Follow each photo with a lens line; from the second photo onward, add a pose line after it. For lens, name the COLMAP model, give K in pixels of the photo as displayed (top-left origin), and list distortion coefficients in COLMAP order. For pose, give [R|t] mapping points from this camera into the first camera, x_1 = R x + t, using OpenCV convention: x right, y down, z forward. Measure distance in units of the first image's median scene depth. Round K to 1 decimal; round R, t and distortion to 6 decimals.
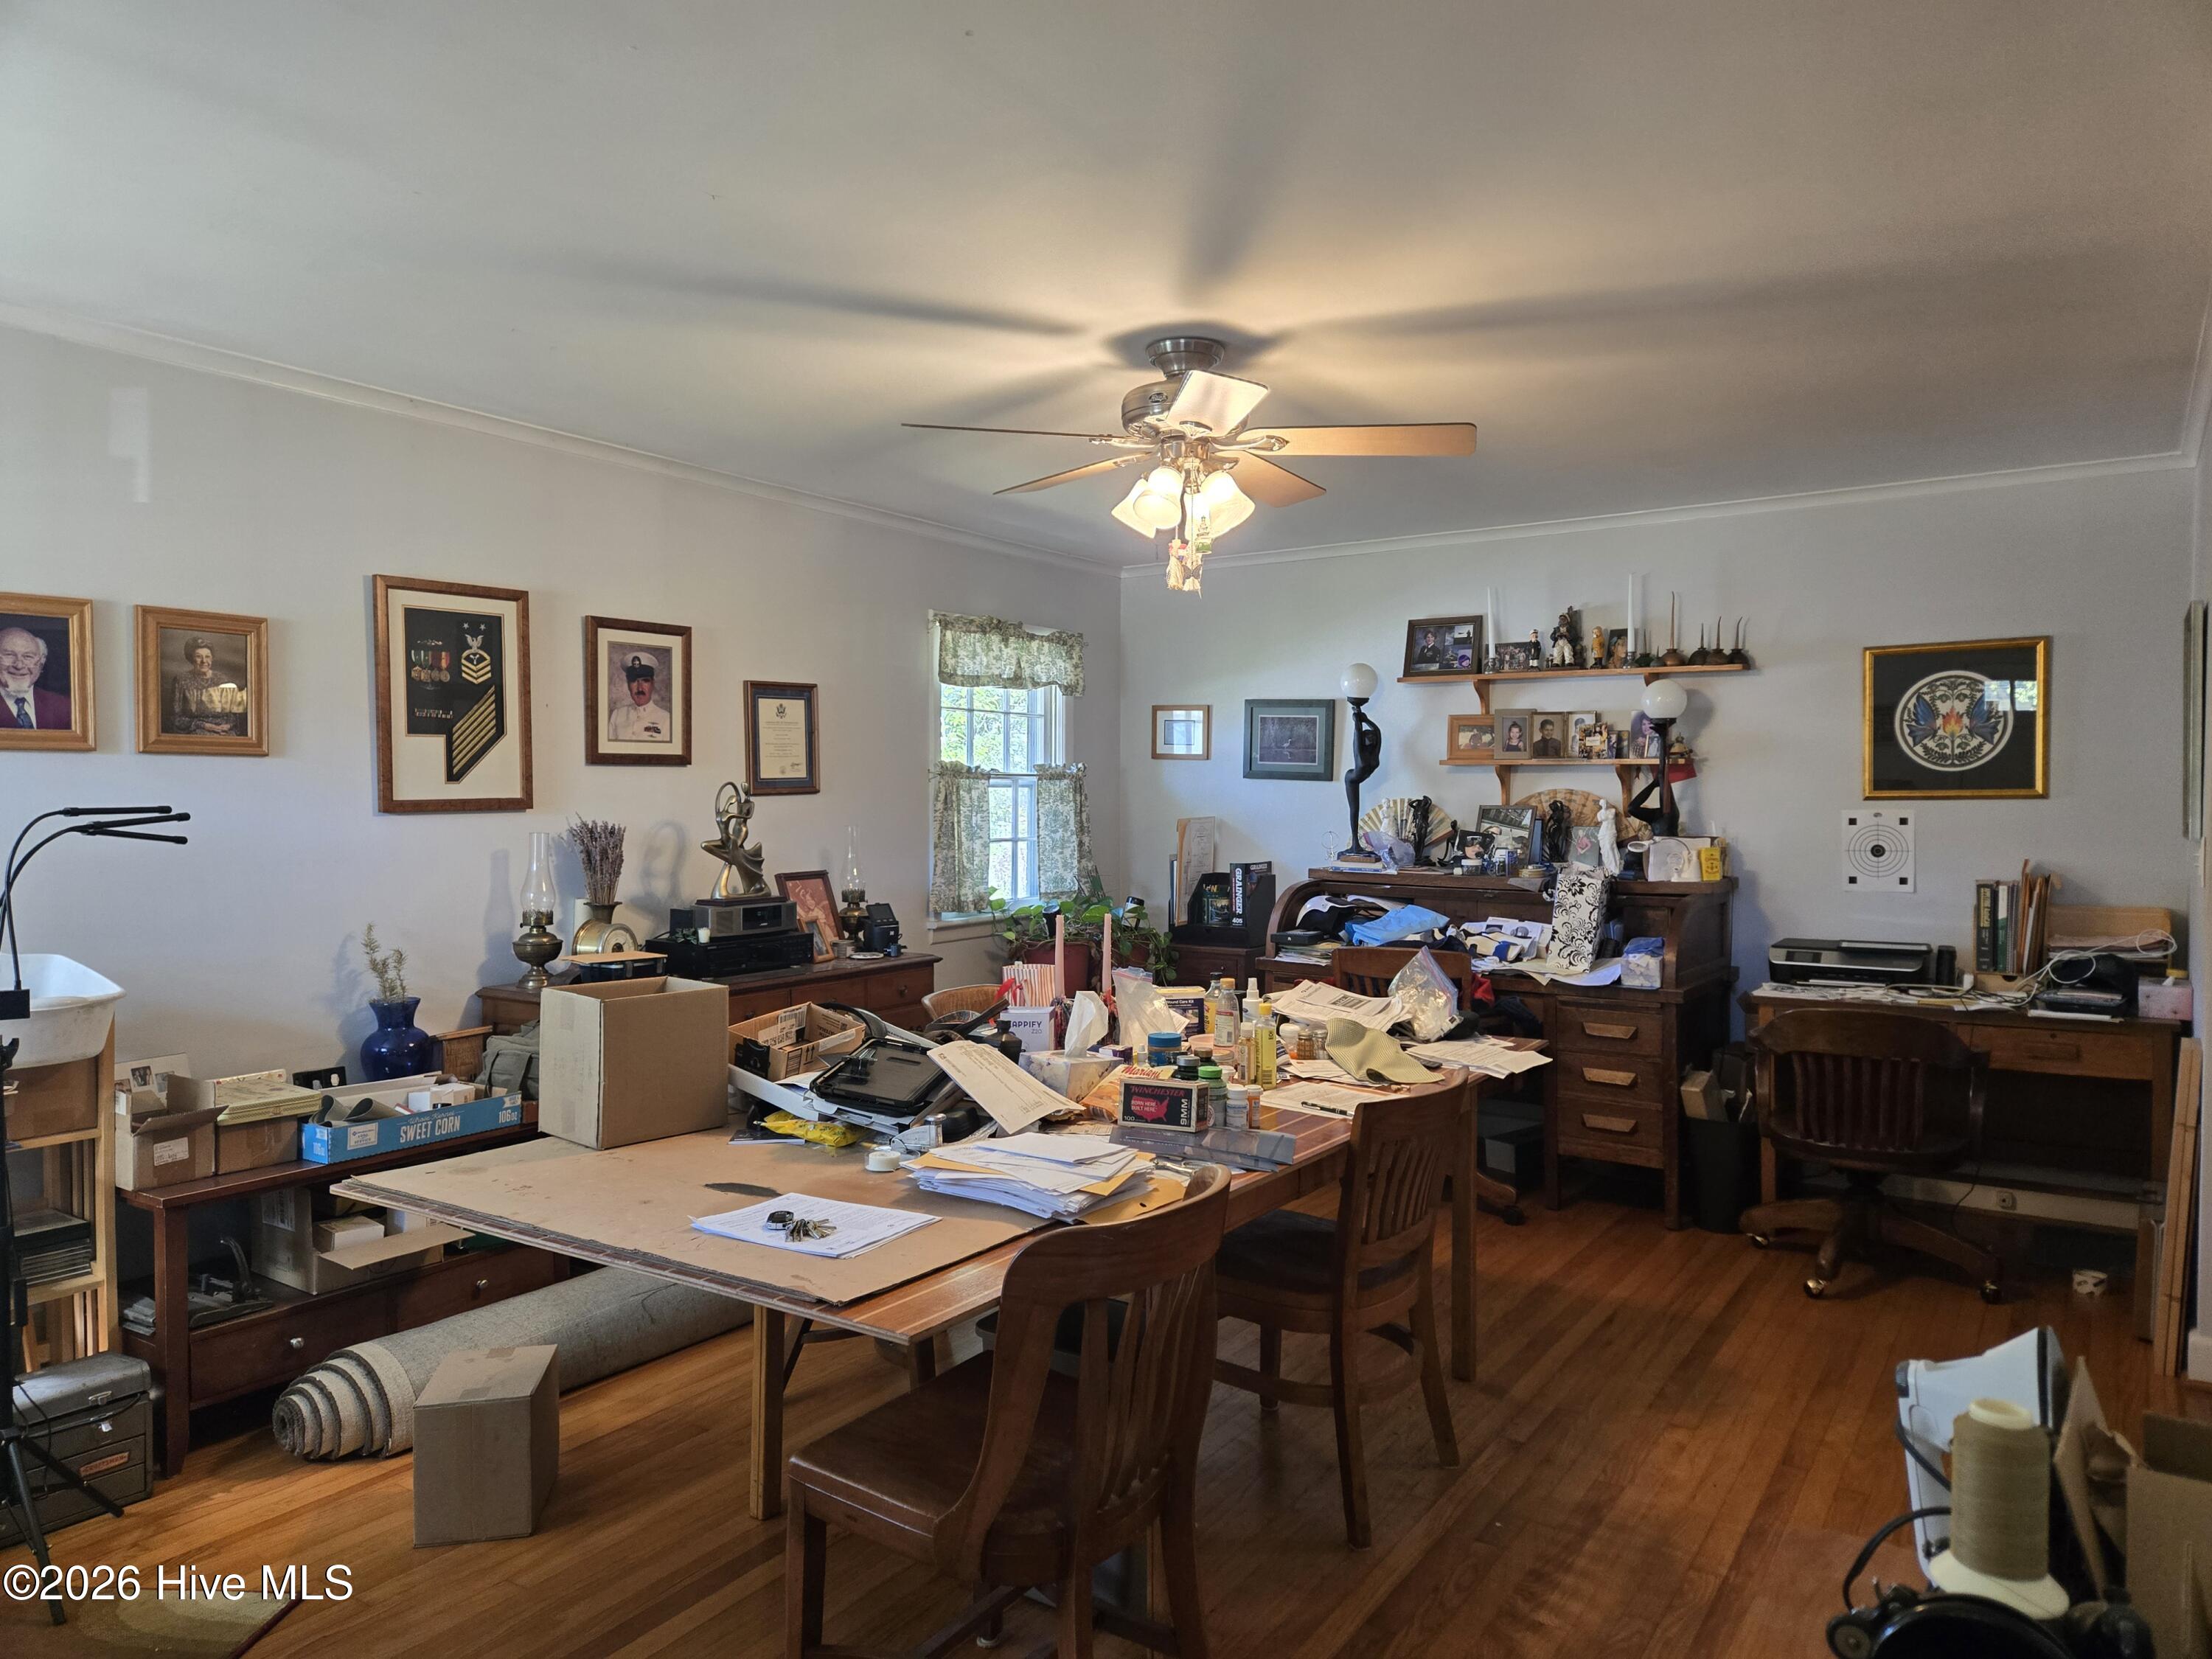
lens RADIAL K [[1466.2, 0, 1109.3], [0, 1466.2, 814.1], [0, 0, 1]] dist [0.084465, -0.070231]
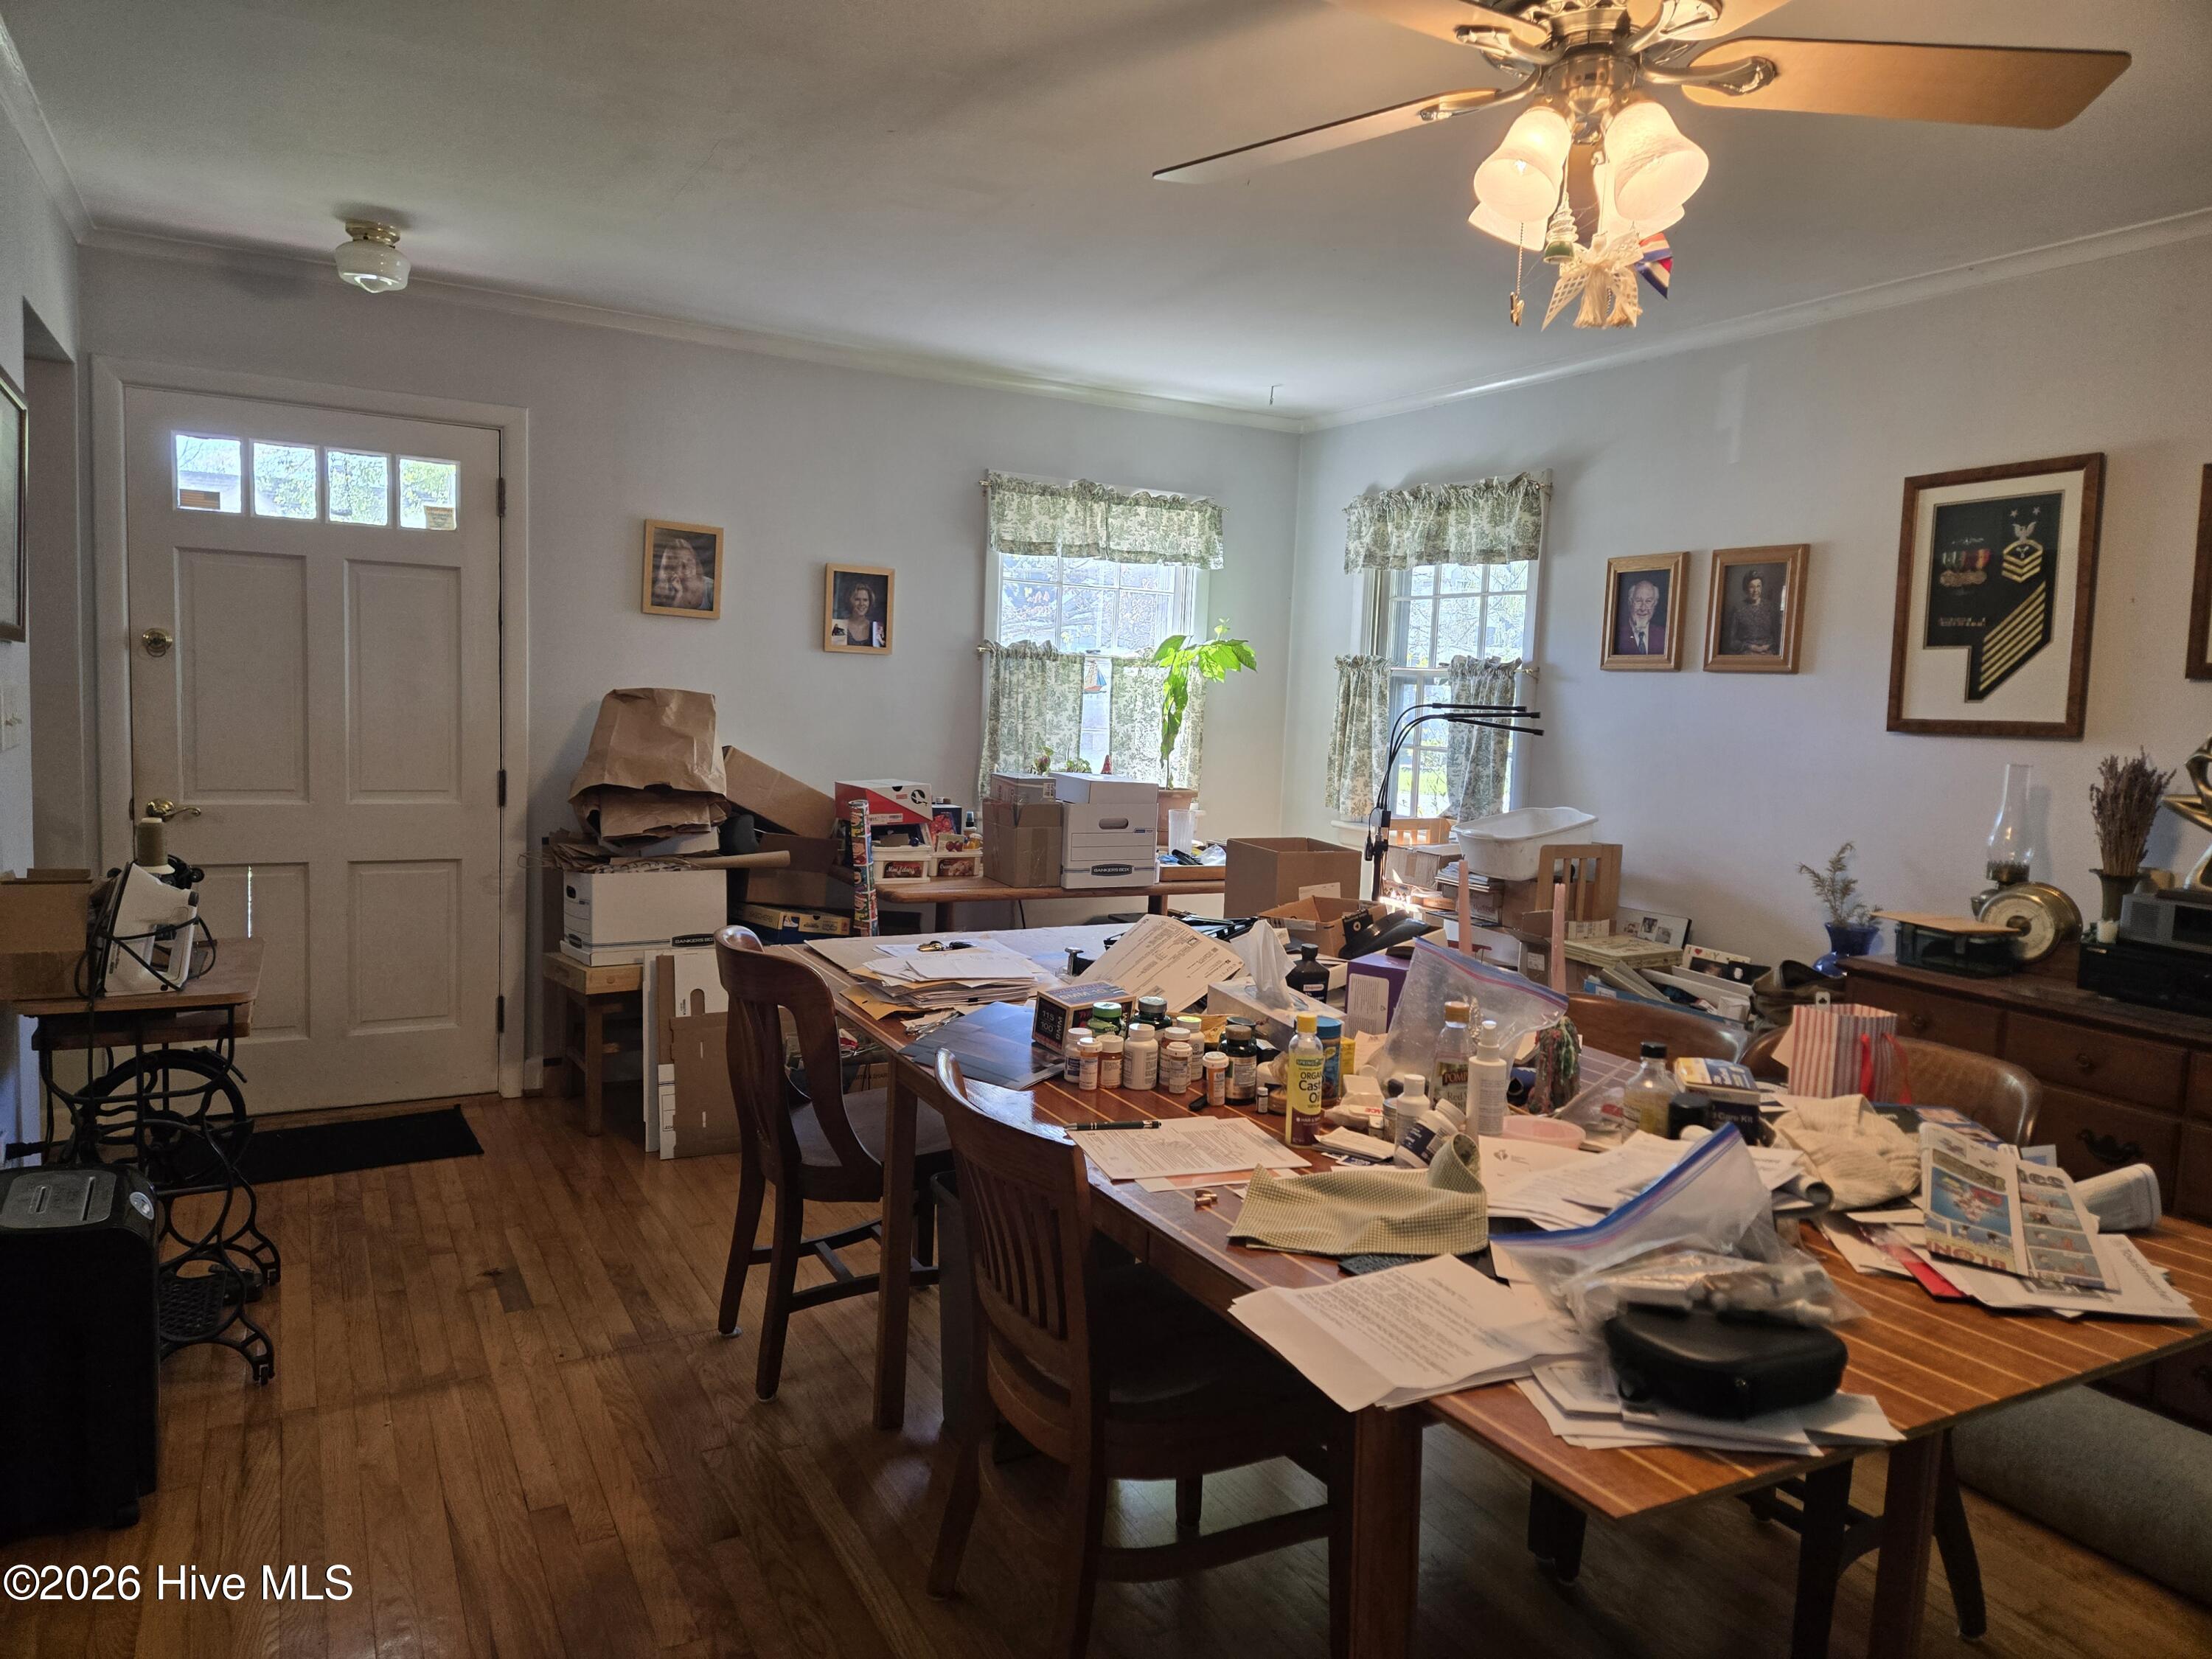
lens RADIAL K [[1466.2, 0, 1109.3], [0, 1466.2, 814.1], [0, 0, 1]] dist [0.084465, -0.070231]
pose [[-0.489730, 0.062384, -0.869639, 0.577729], [-0.048341, 0.993960, 0.098526, -0.017323], [0.870533, 0.090290, -0.483756, 1.007750]]
